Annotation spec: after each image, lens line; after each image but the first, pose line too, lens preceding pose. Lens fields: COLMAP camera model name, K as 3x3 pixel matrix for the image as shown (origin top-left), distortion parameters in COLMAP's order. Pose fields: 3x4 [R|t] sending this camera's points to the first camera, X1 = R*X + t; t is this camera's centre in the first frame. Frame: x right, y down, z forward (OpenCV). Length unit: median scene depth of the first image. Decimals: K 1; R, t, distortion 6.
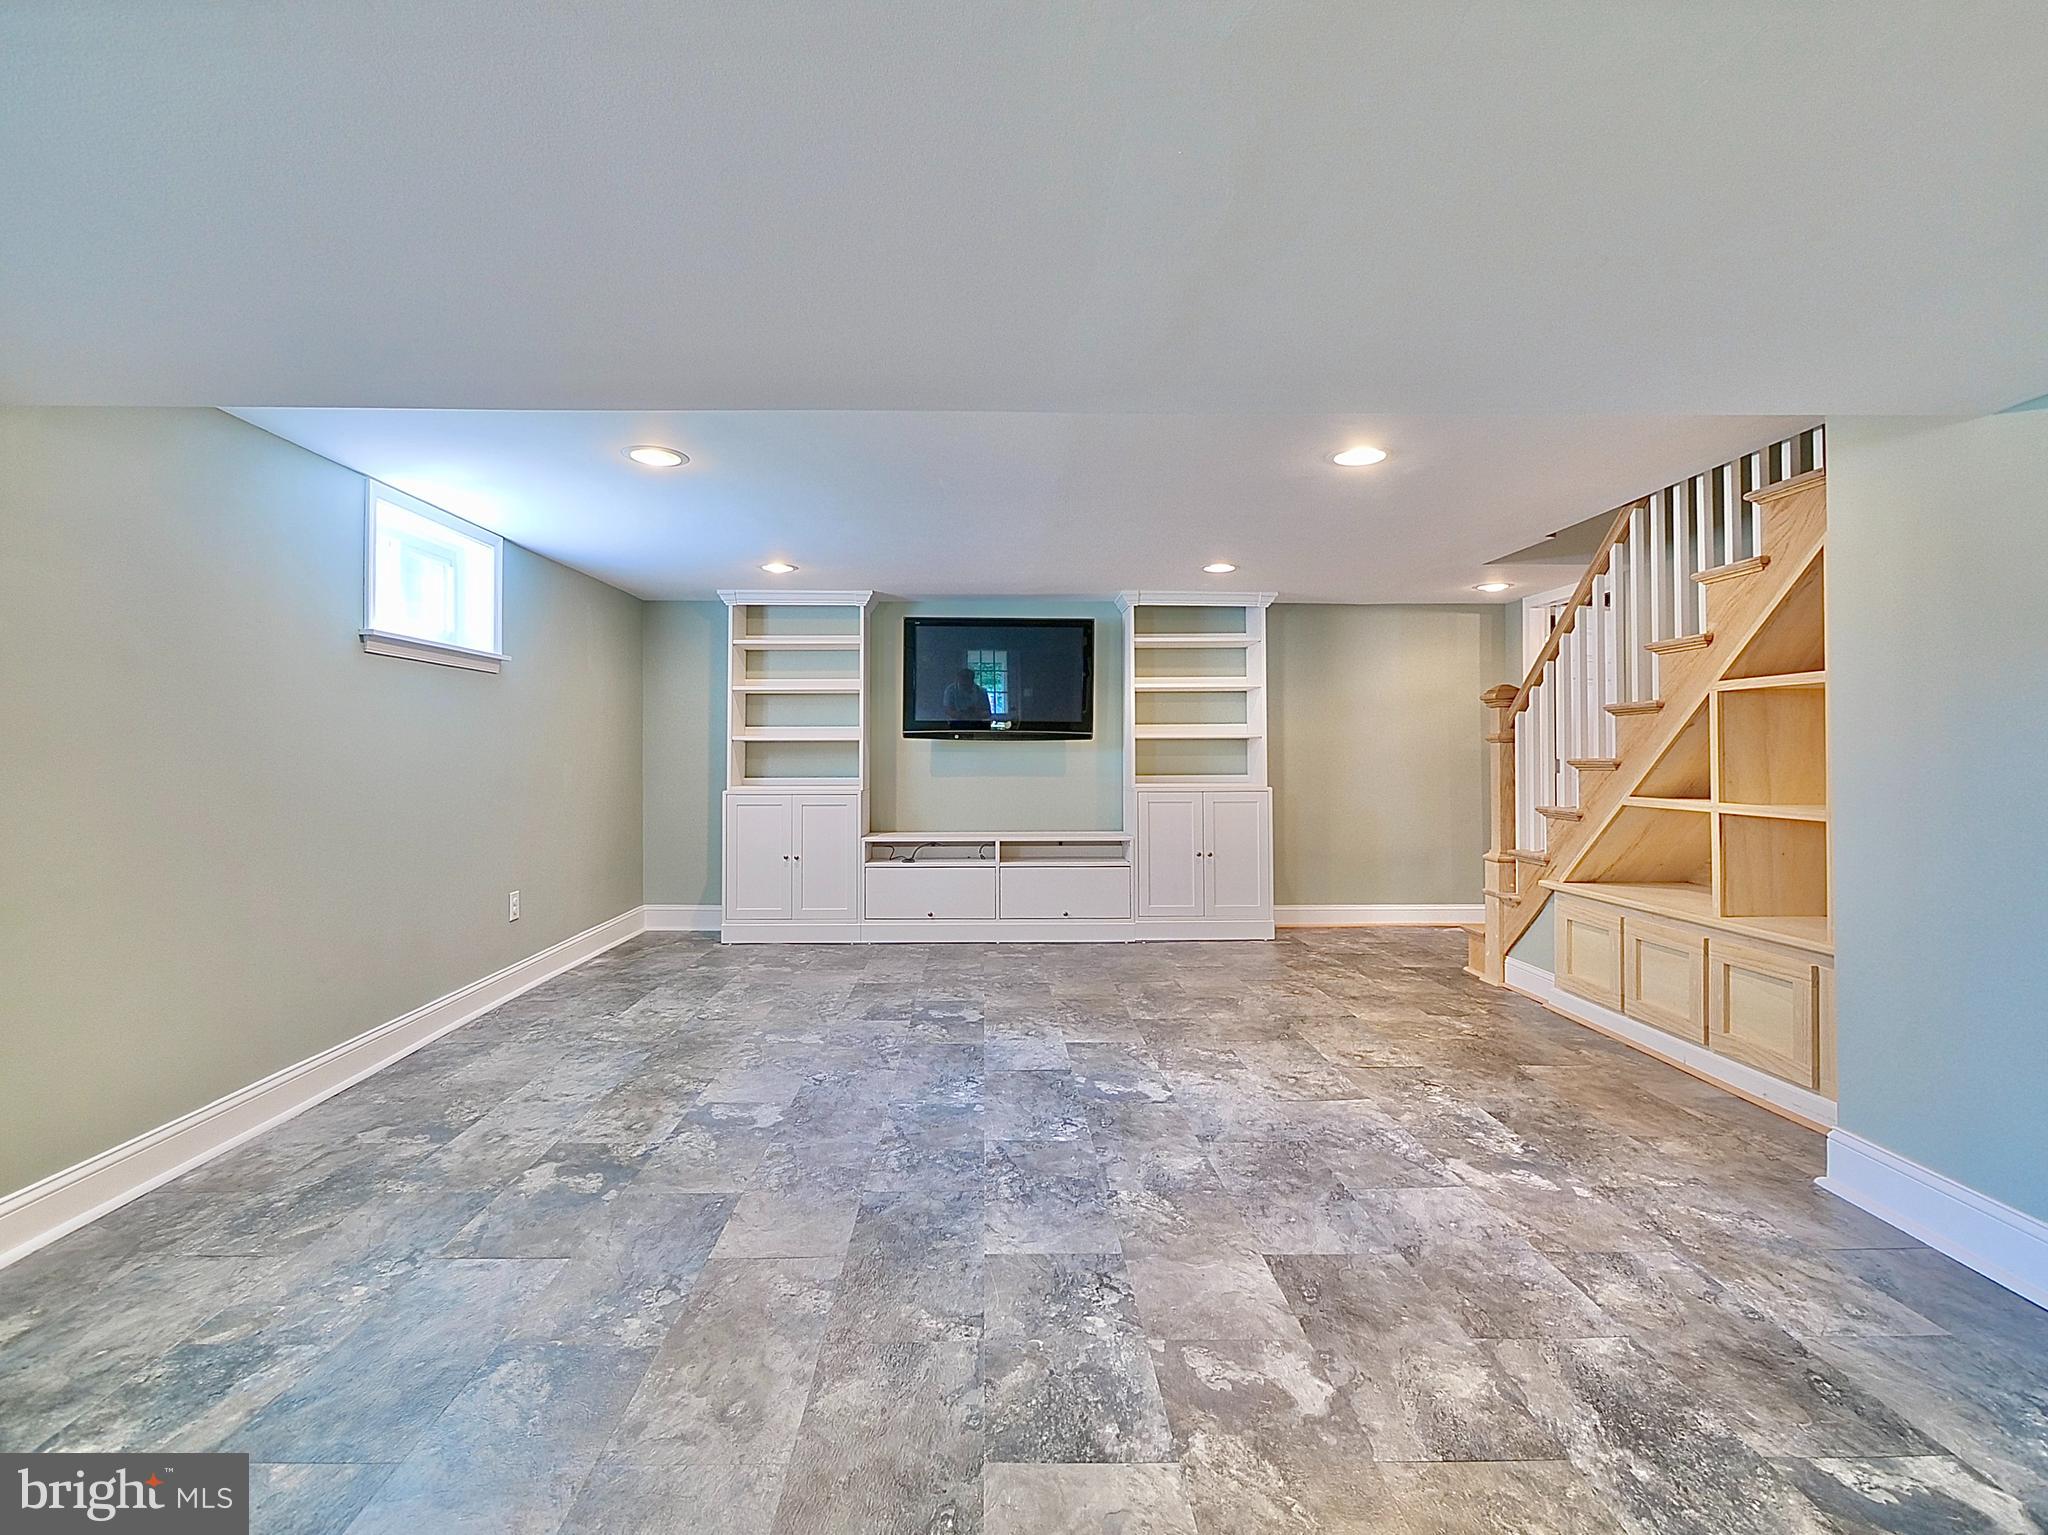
lens RADIAL K [[892.6, 0, 1021.5], [0, 892.6, 742.7], [0, 0, 1]] dist [-0.000481, -0.000195]
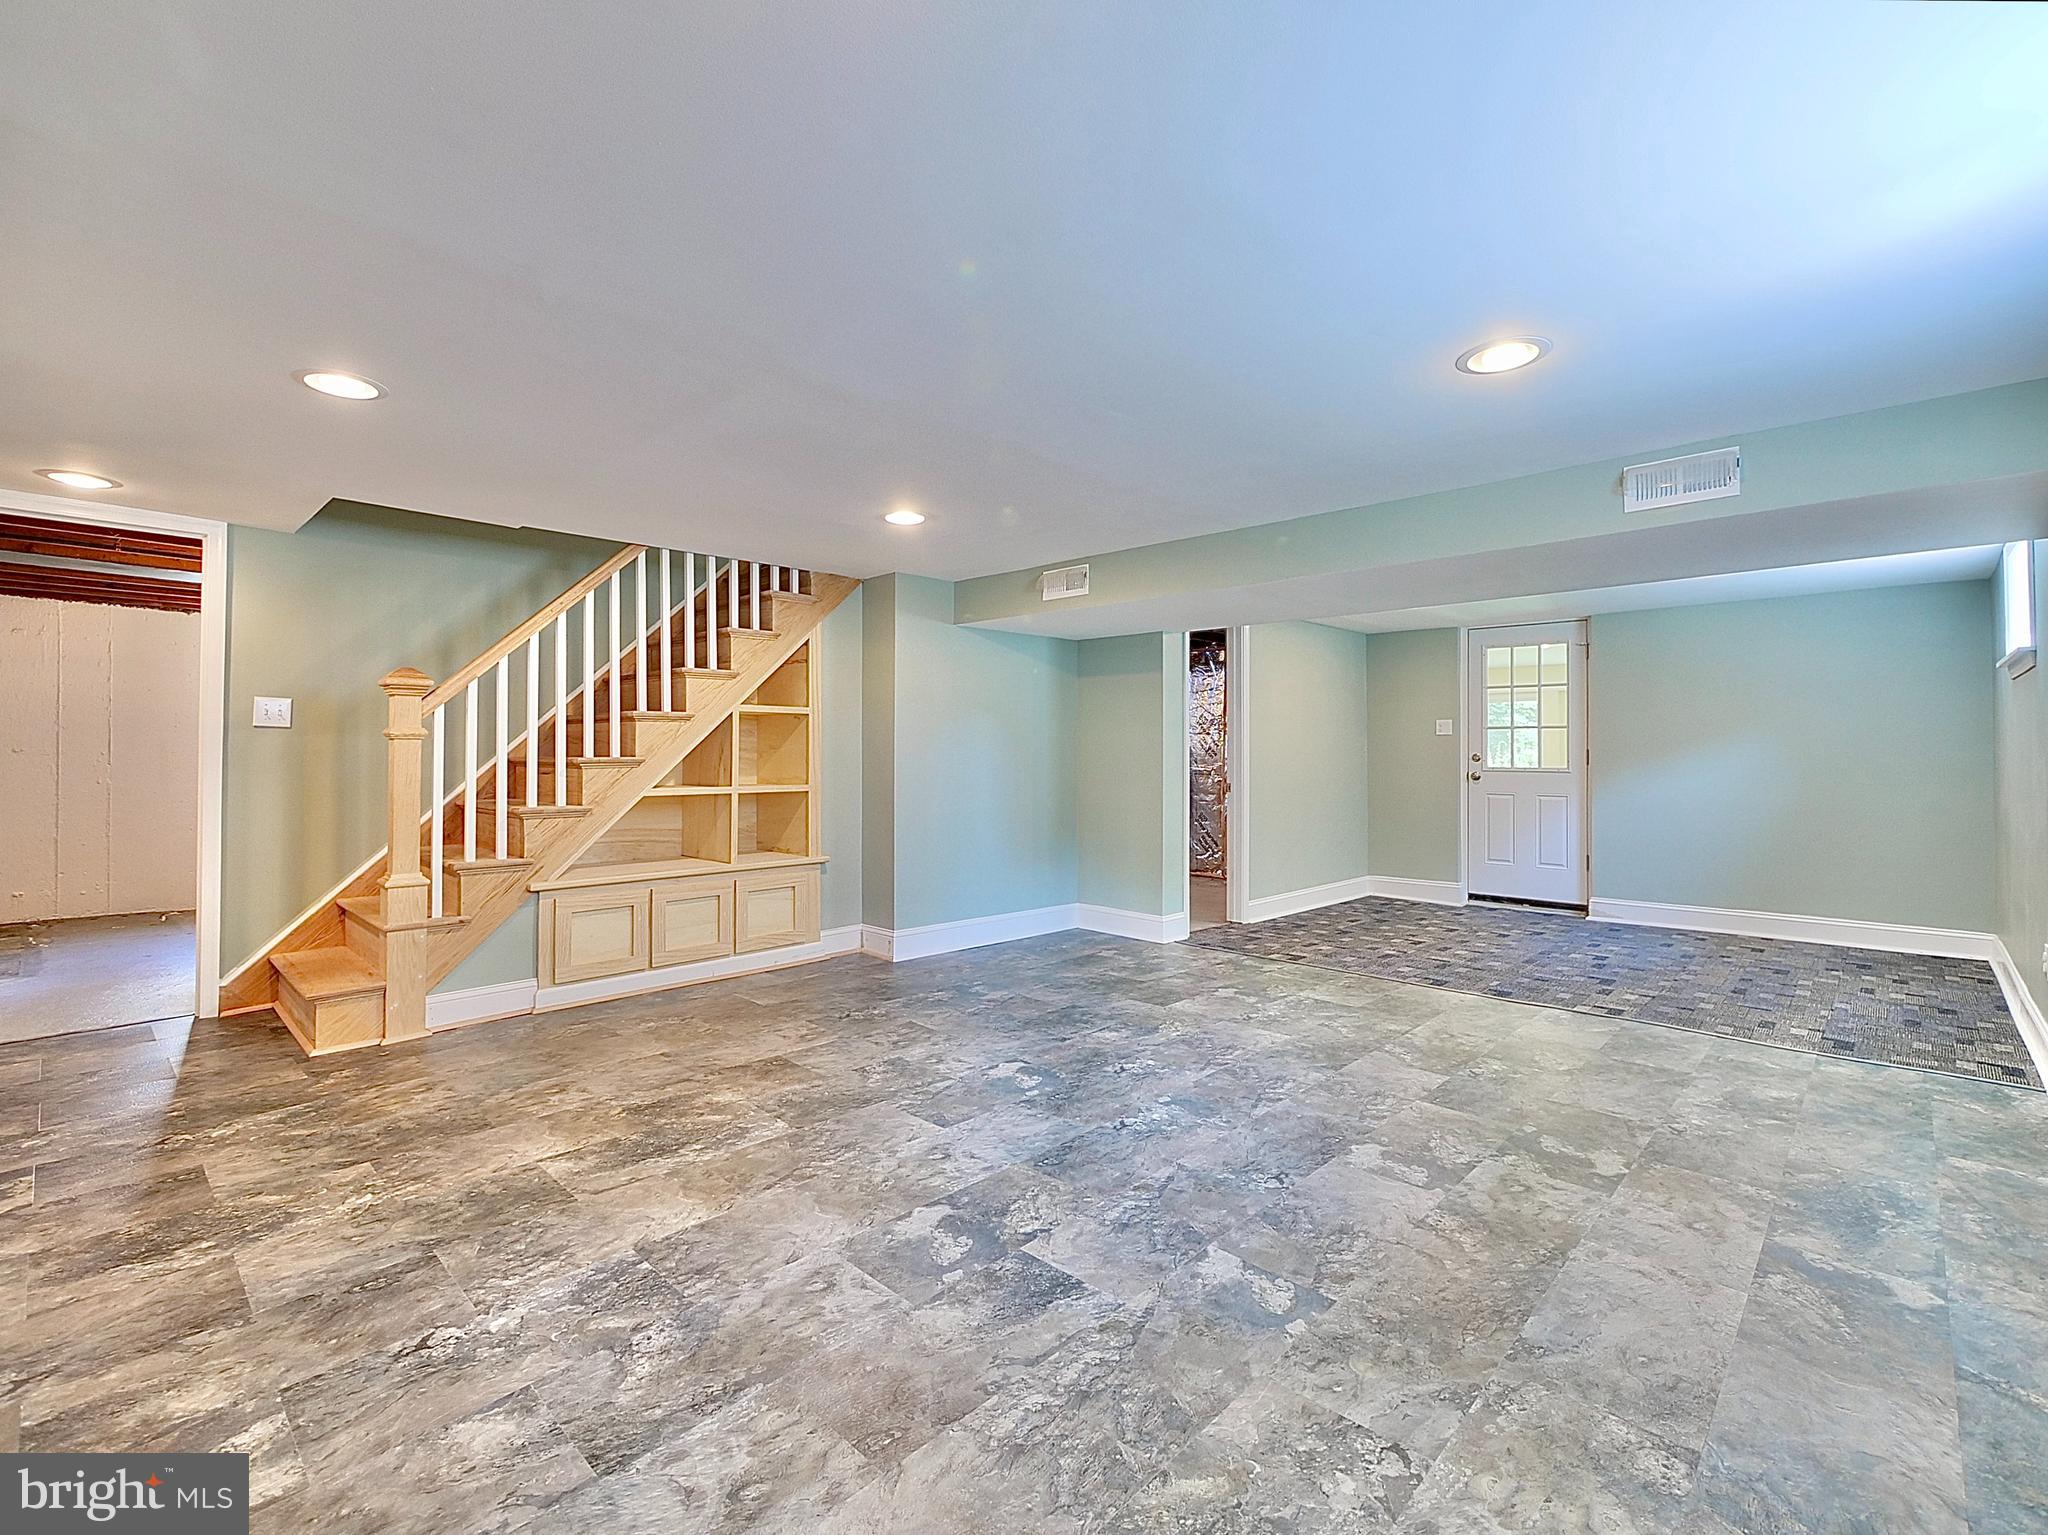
lens RADIAL K [[892.6, 0, 1021.5], [0, 892.6, 742.7], [0, 0, 1]] dist [-0.000481, -0.000195]
pose [[-0.668401, 0.005688, 0.743779, -0.712456], [-0.011248, 0.999779, -0.017754, 0.018218], [-0.743716, -0.020232, -0.668190, 1.835261]]
